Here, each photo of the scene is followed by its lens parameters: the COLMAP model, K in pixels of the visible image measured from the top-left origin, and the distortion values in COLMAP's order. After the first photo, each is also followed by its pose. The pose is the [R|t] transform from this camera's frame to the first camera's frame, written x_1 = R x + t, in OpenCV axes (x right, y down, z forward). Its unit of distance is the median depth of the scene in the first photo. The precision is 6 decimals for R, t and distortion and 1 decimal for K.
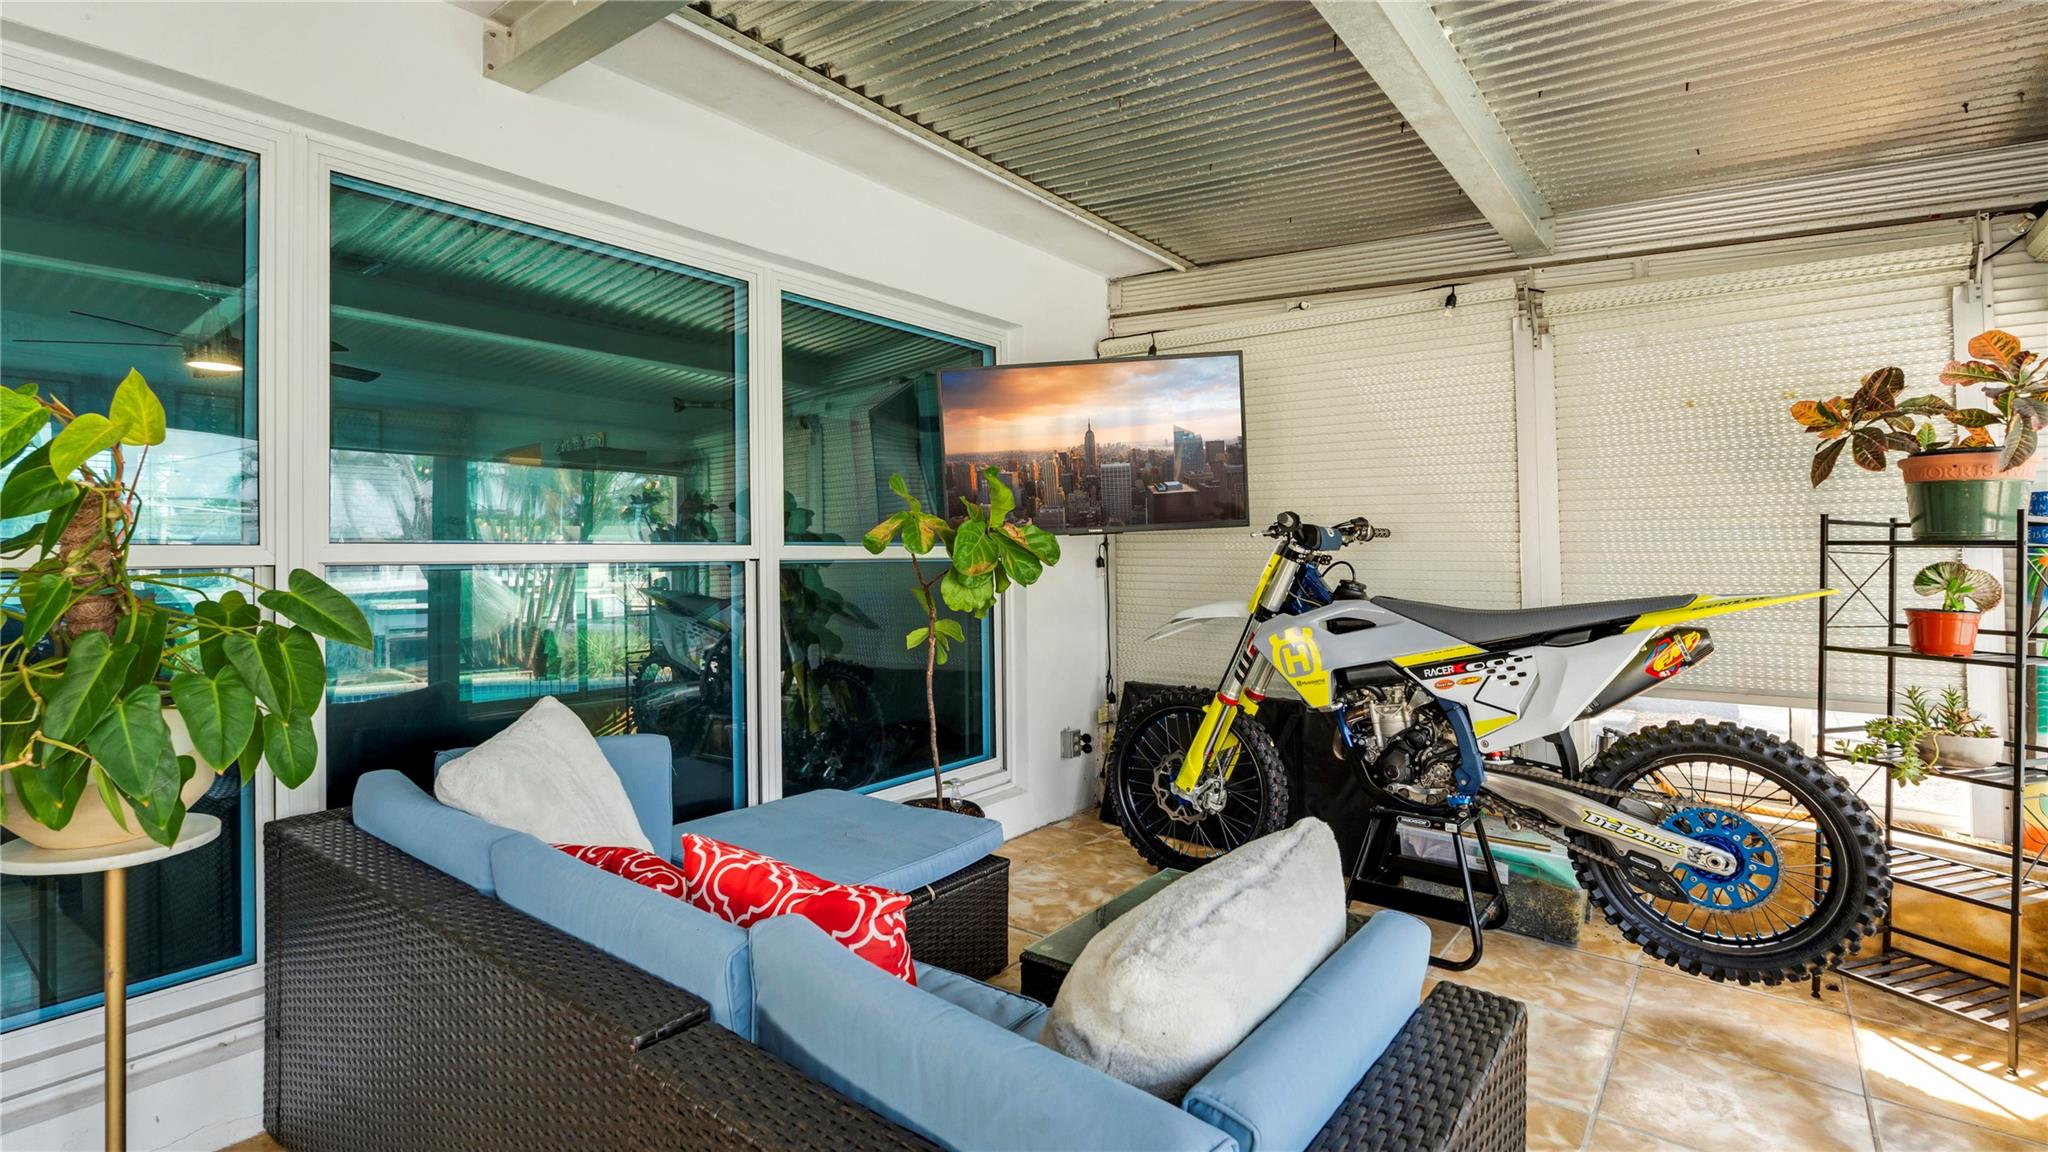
lens RADIAL K [[882.4, 0, 1029.1], [0, 882.4, 579.9], [0, 0, 1]] dist [-0.001975, 0.000071]
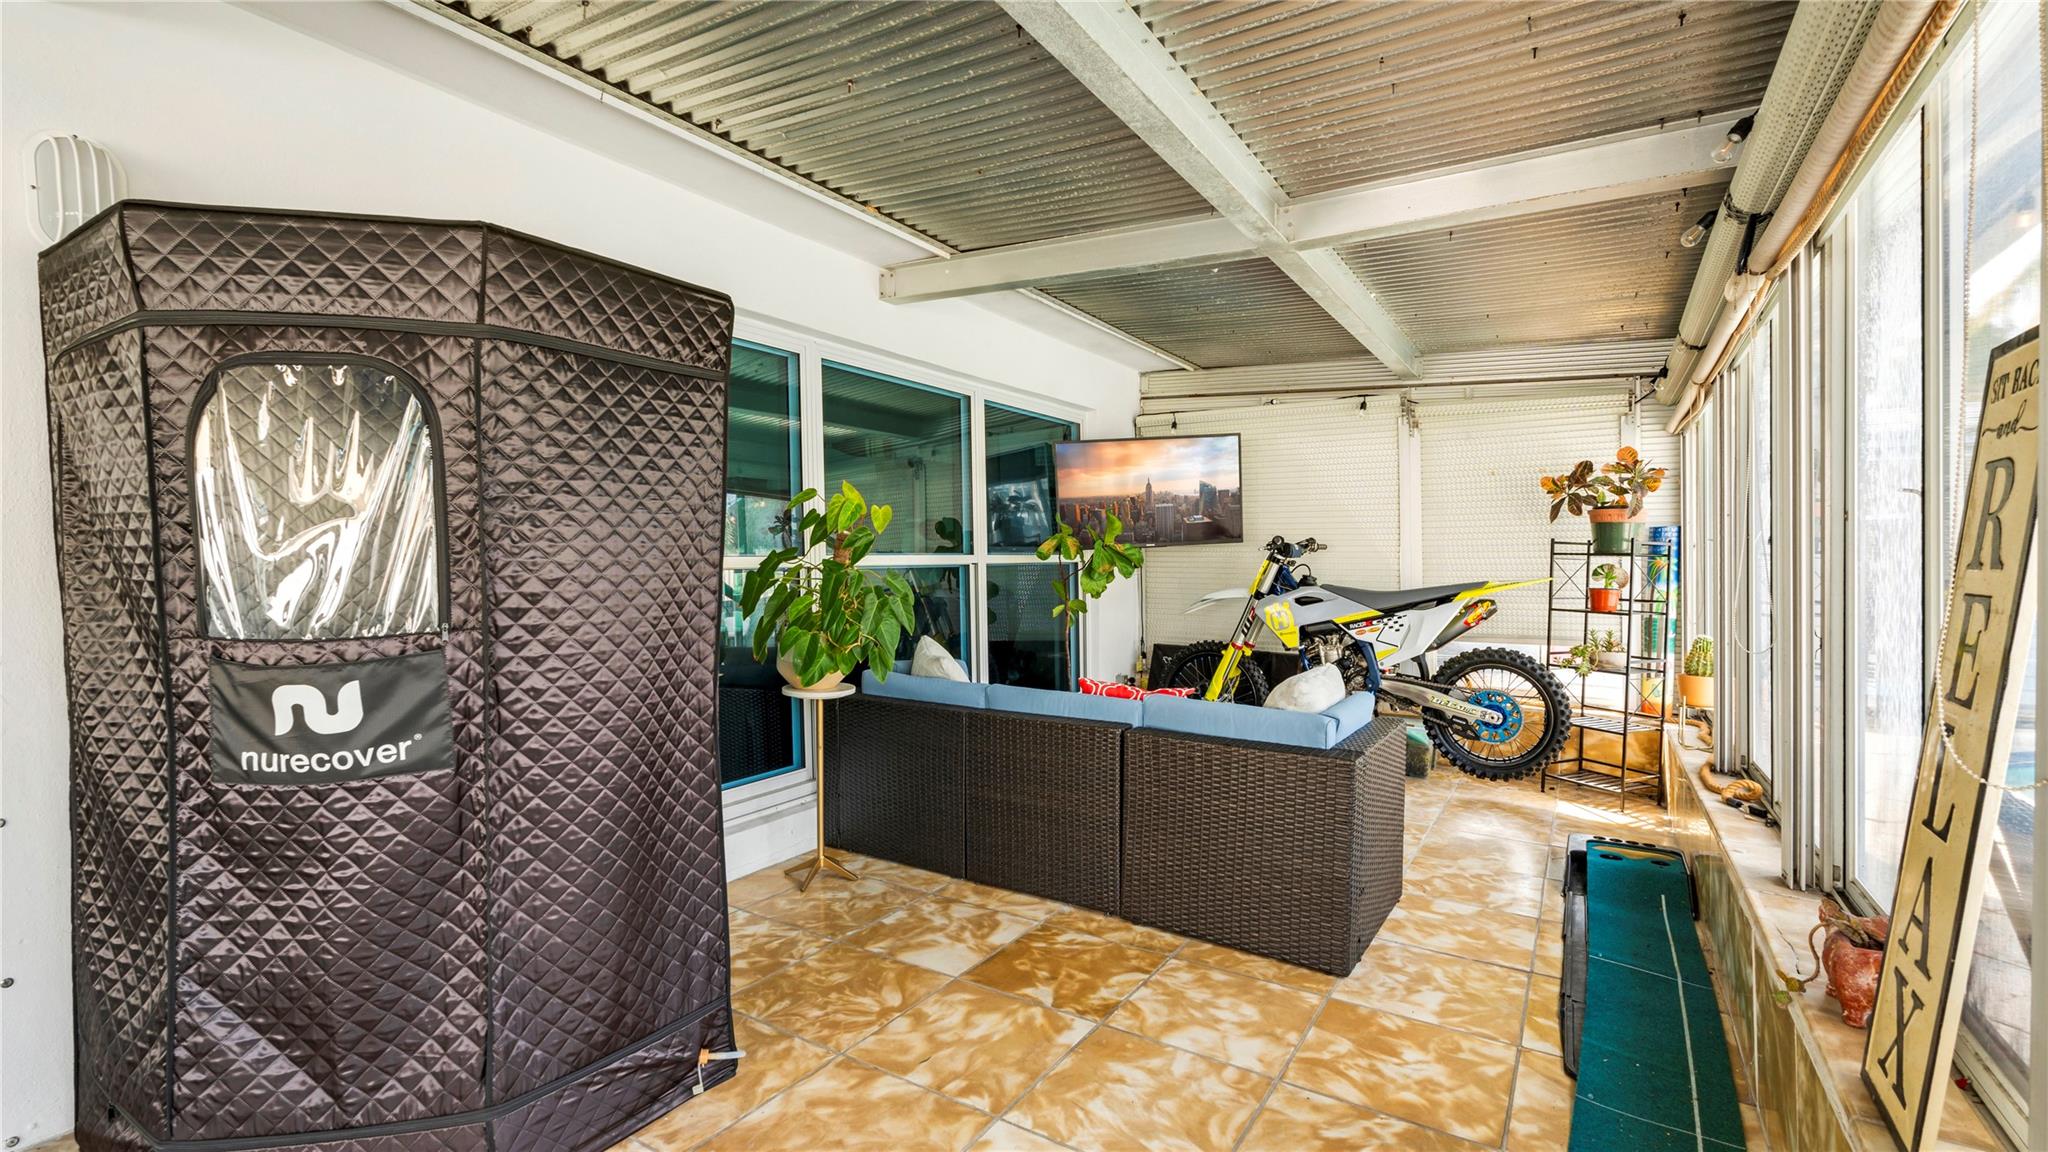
lens RADIAL K [[921.9, 0, 1032.6], [0, 921.9, 634.6], [0, 0, 1]] dist [-0.001240, -0.000091]
pose [[0.990452, -0.012521, 0.137292, -0.446299], [0.005102, 0.998514, 0.054256, 0.017002], [-0.137767, -0.053038, 0.989044, -0.761277]]
